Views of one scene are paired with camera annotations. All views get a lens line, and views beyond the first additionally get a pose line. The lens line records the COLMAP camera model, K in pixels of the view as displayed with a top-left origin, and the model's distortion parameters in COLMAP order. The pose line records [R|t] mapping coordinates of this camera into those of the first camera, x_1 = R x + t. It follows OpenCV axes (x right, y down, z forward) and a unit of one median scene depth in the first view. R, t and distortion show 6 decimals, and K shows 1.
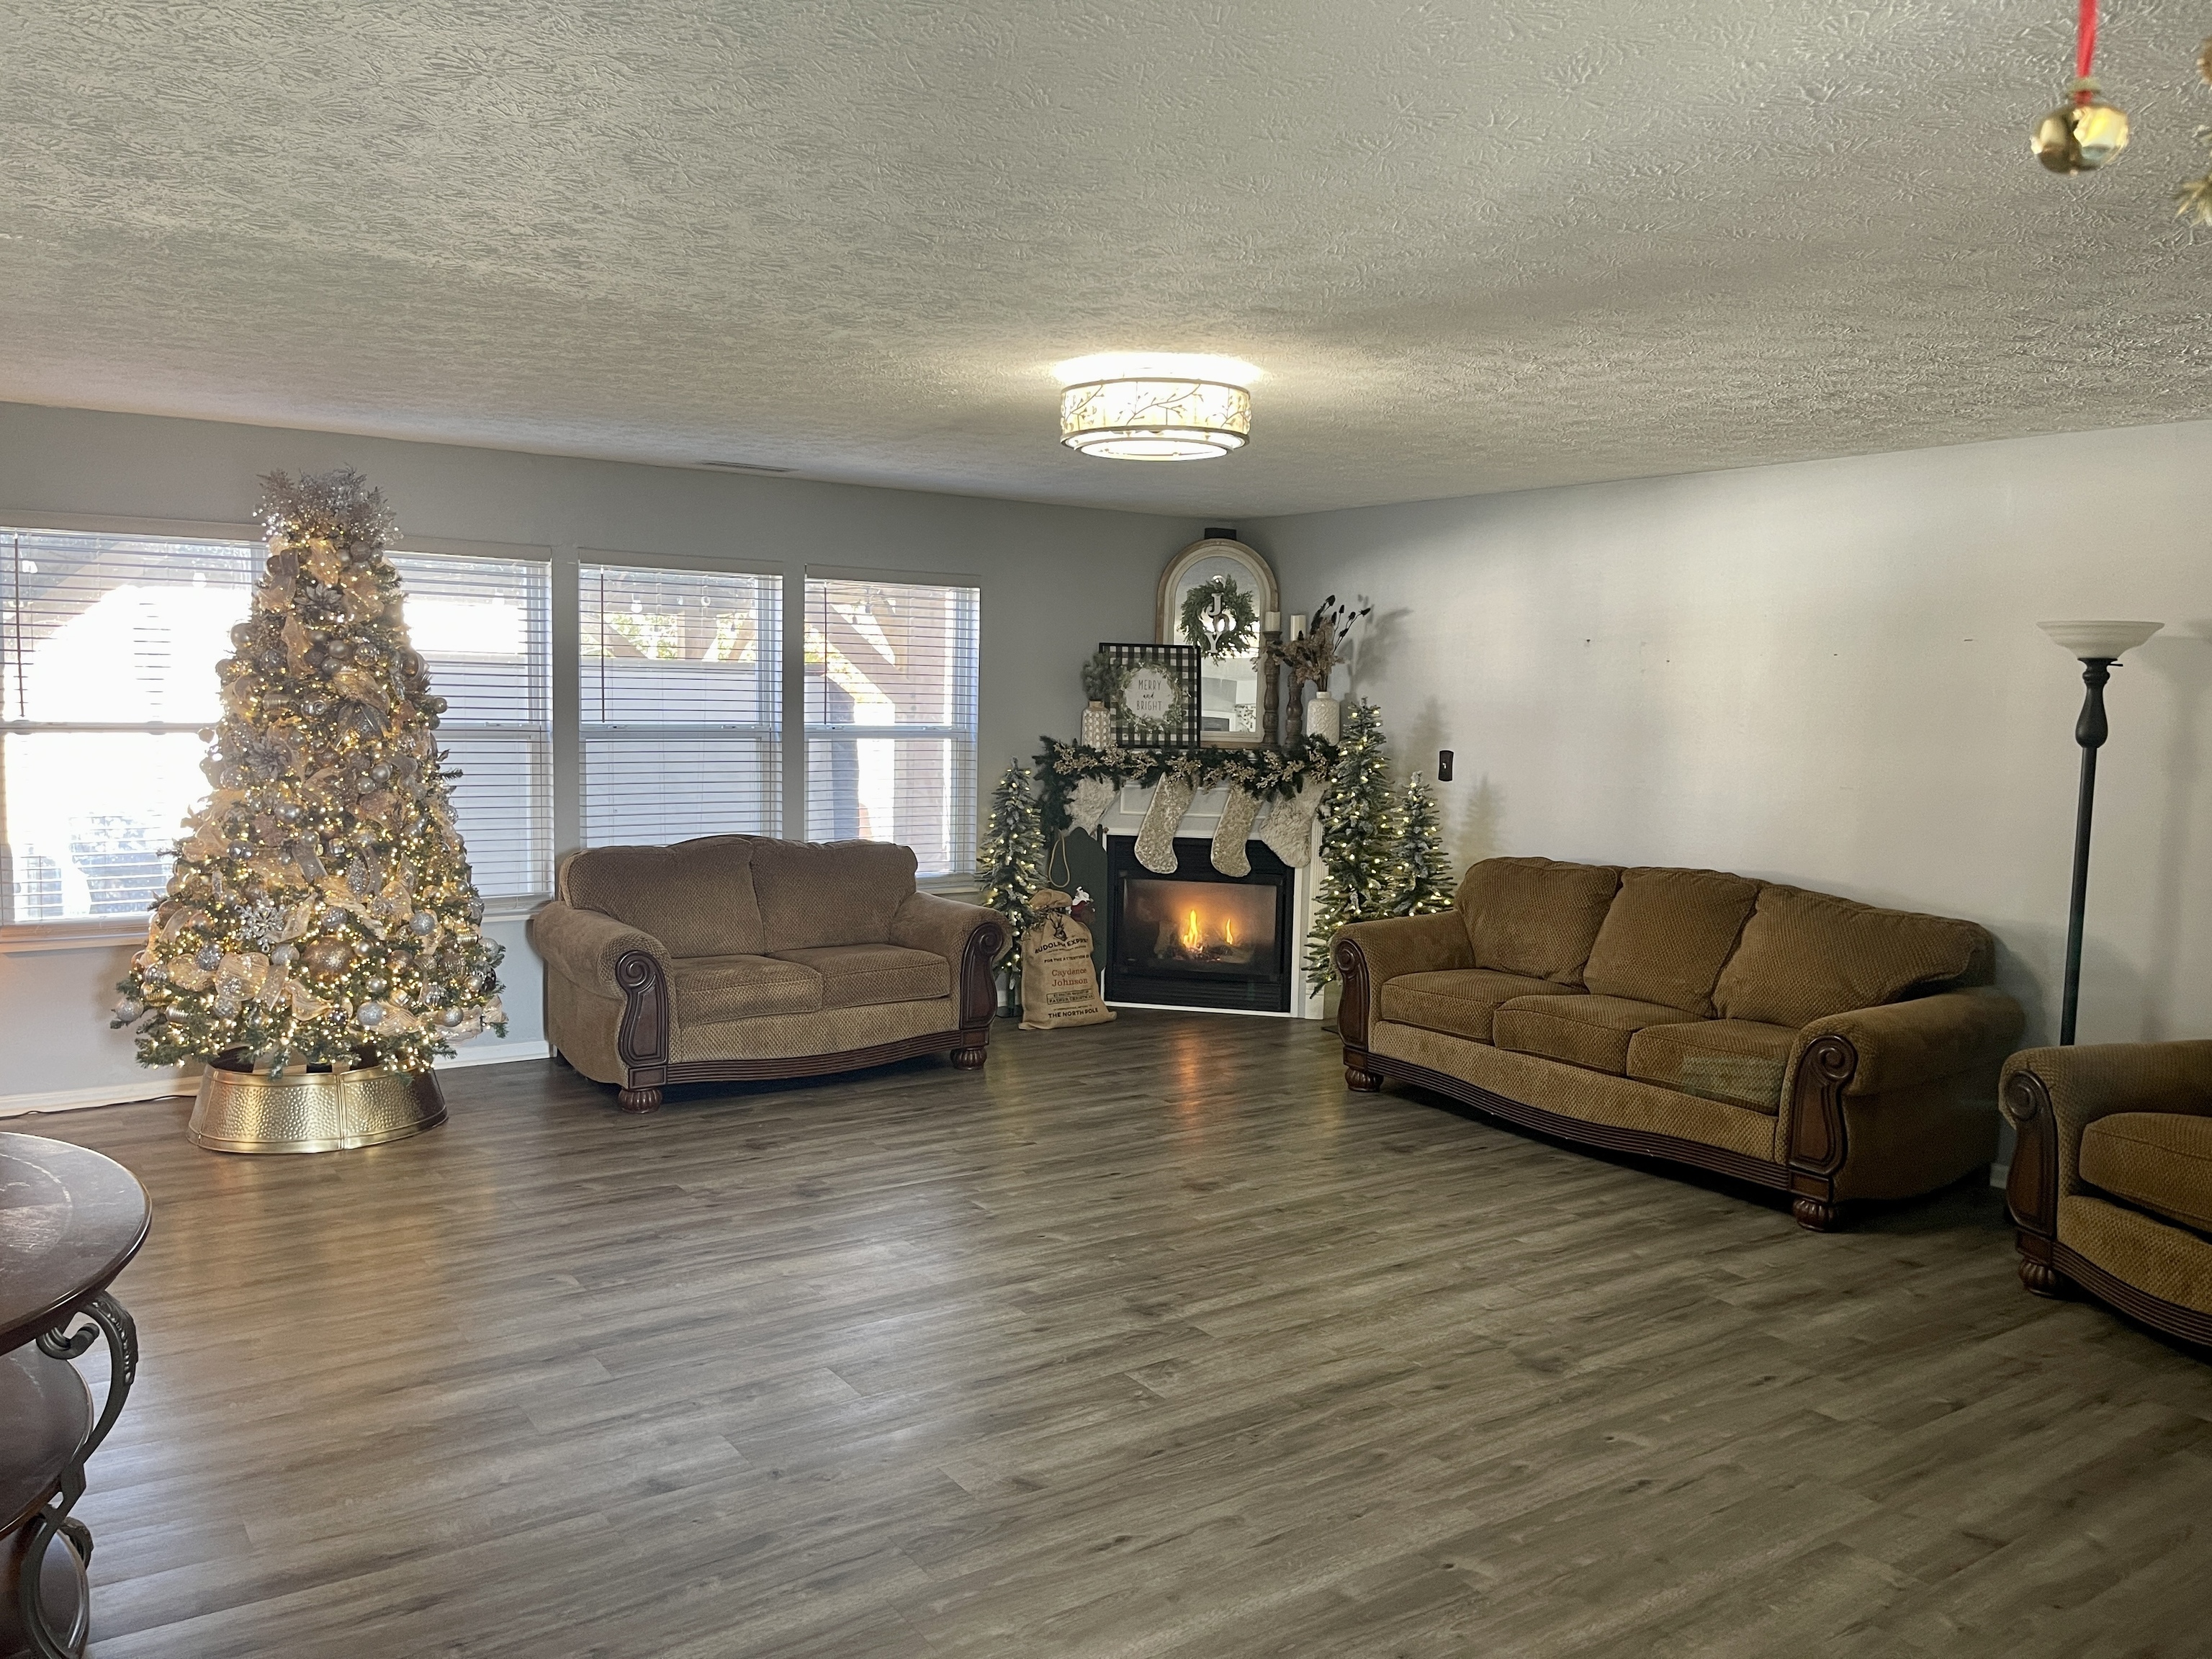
lens RADIAL K [[1667.1, 0, 1129.4], [0, 1667.1, 861.1], [0, 0, 1]] dist [0.072273, -0.097037]
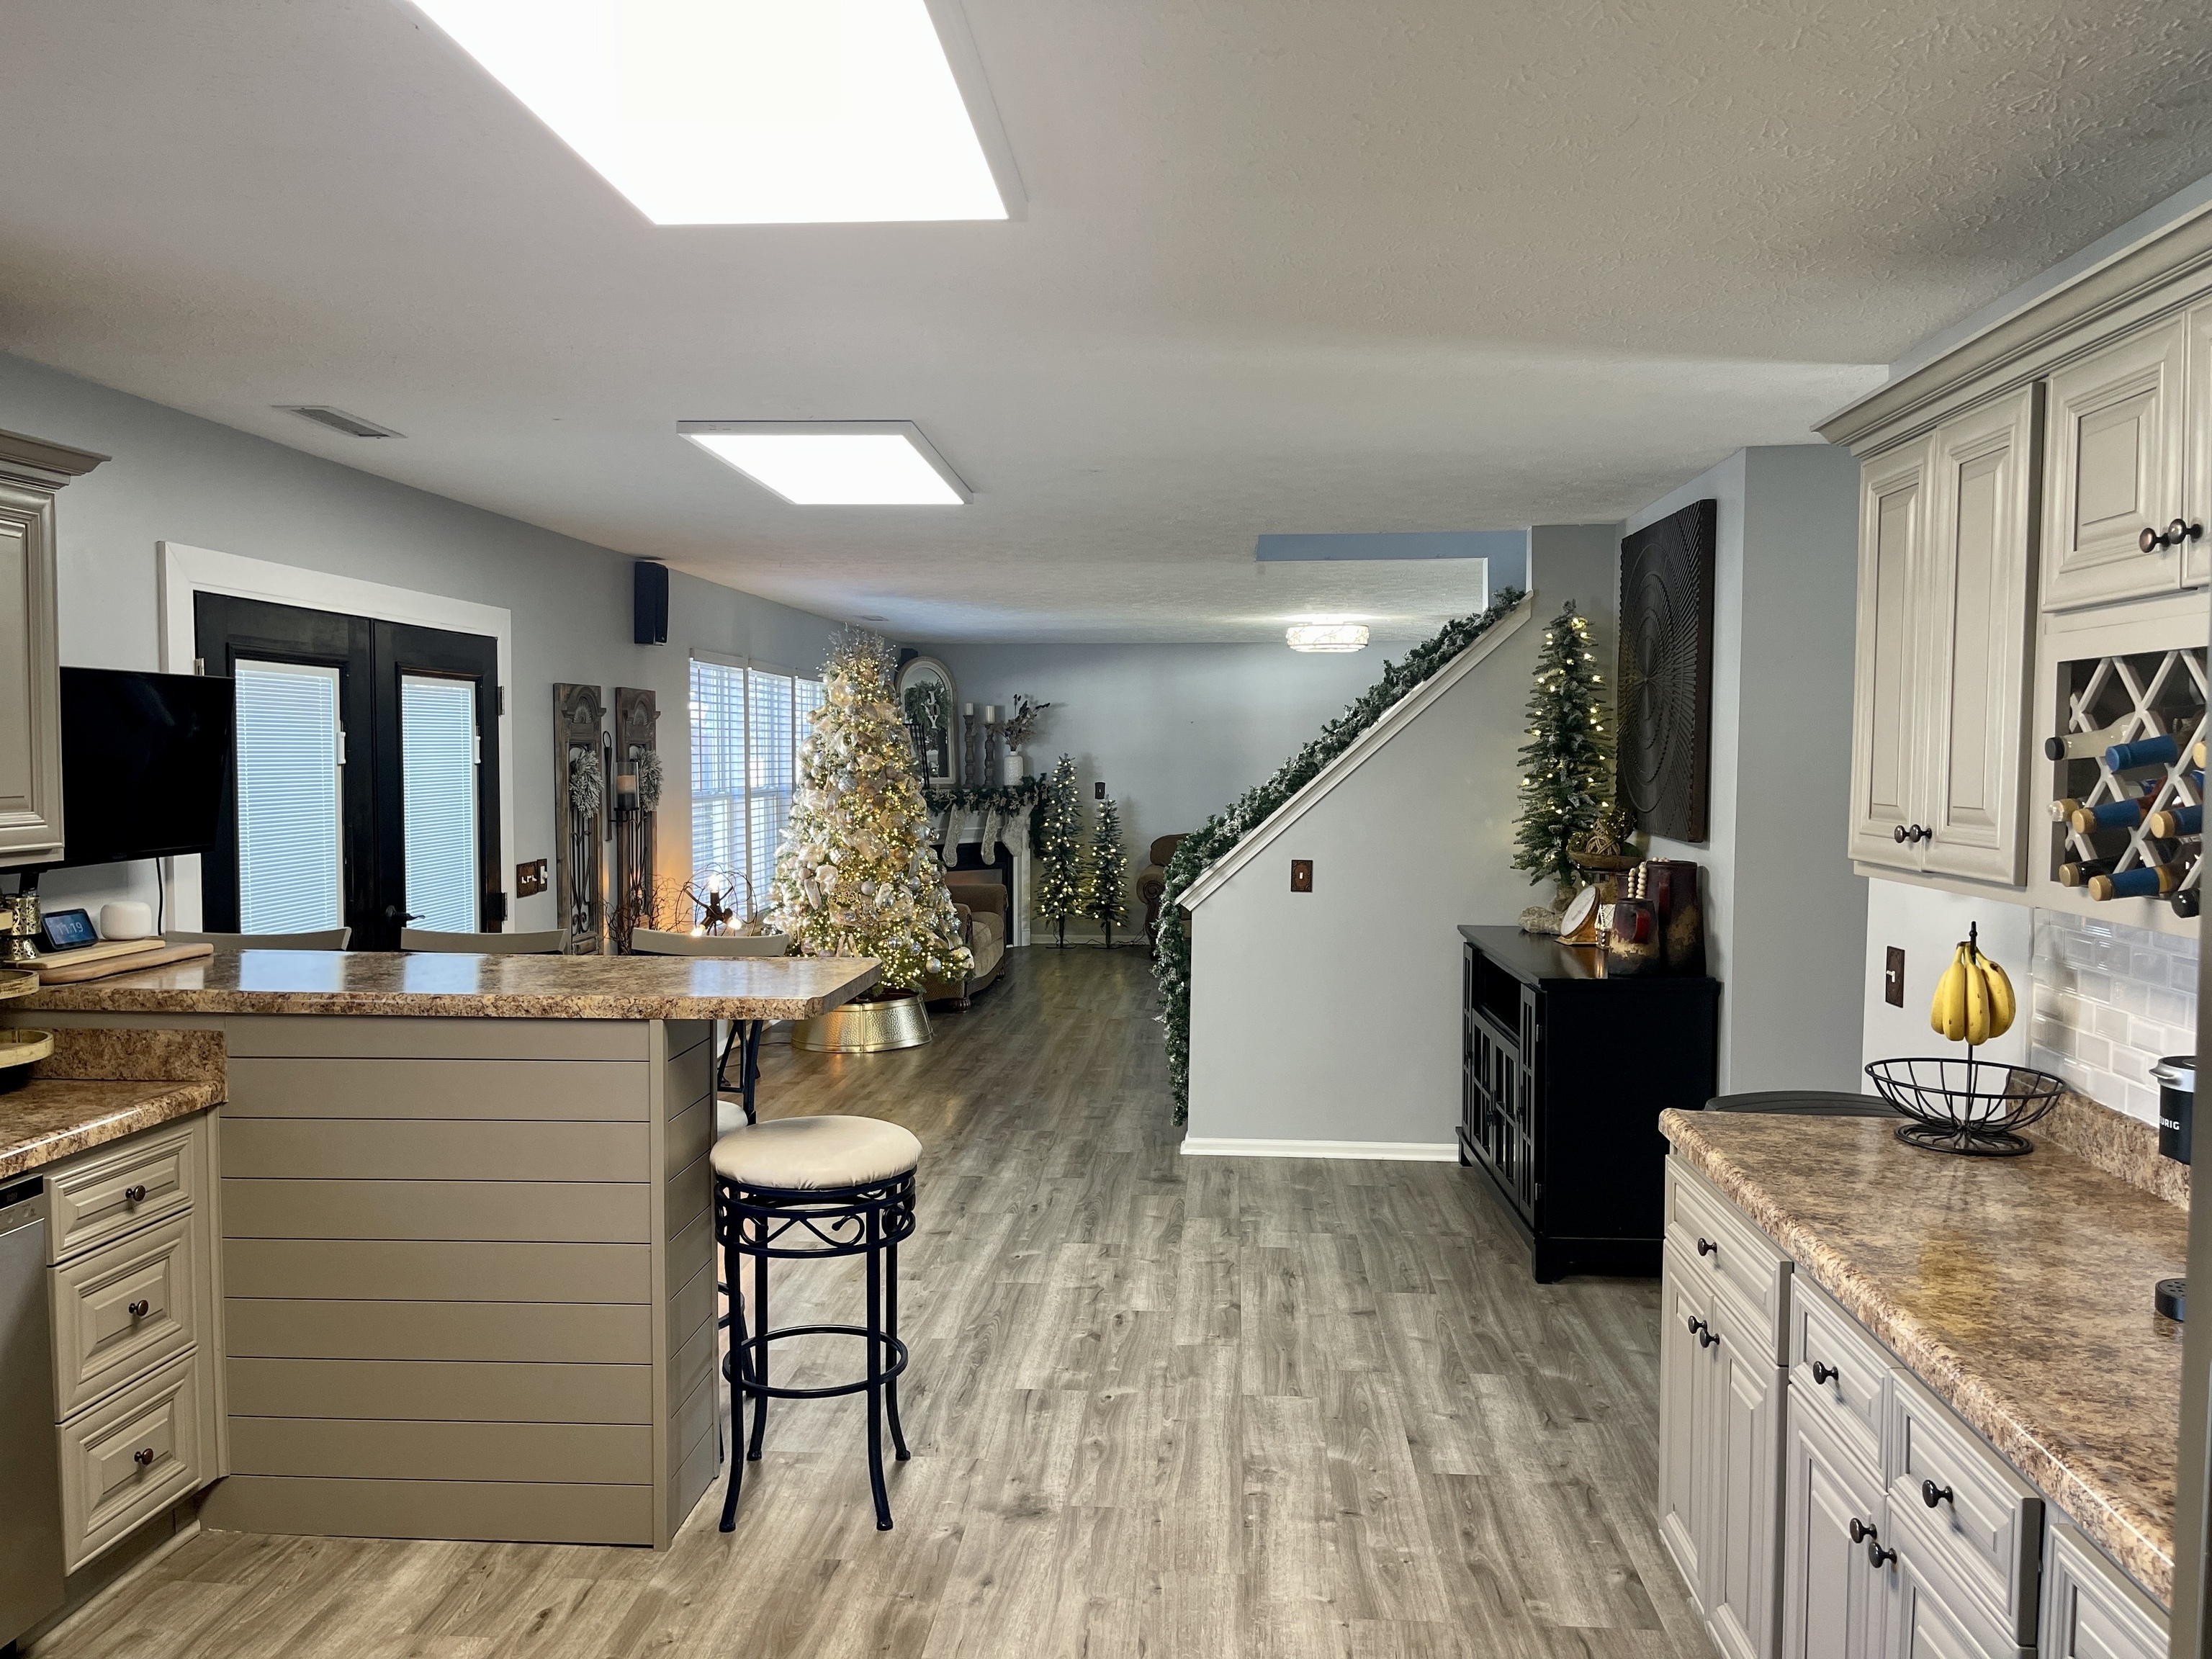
lens RADIAL K [[1667.1, 0, 1094.8], [0, 1667.1, 834.7], [0, 0, 1]] dist [0.072273, -0.097037]
pose [[0.659971, -0.065195, 0.748457, -1.688277], [0.094220, 0.995545, 0.003637, -0.024911], [-0.745360, 0.068119, 0.663173, -0.264306]]
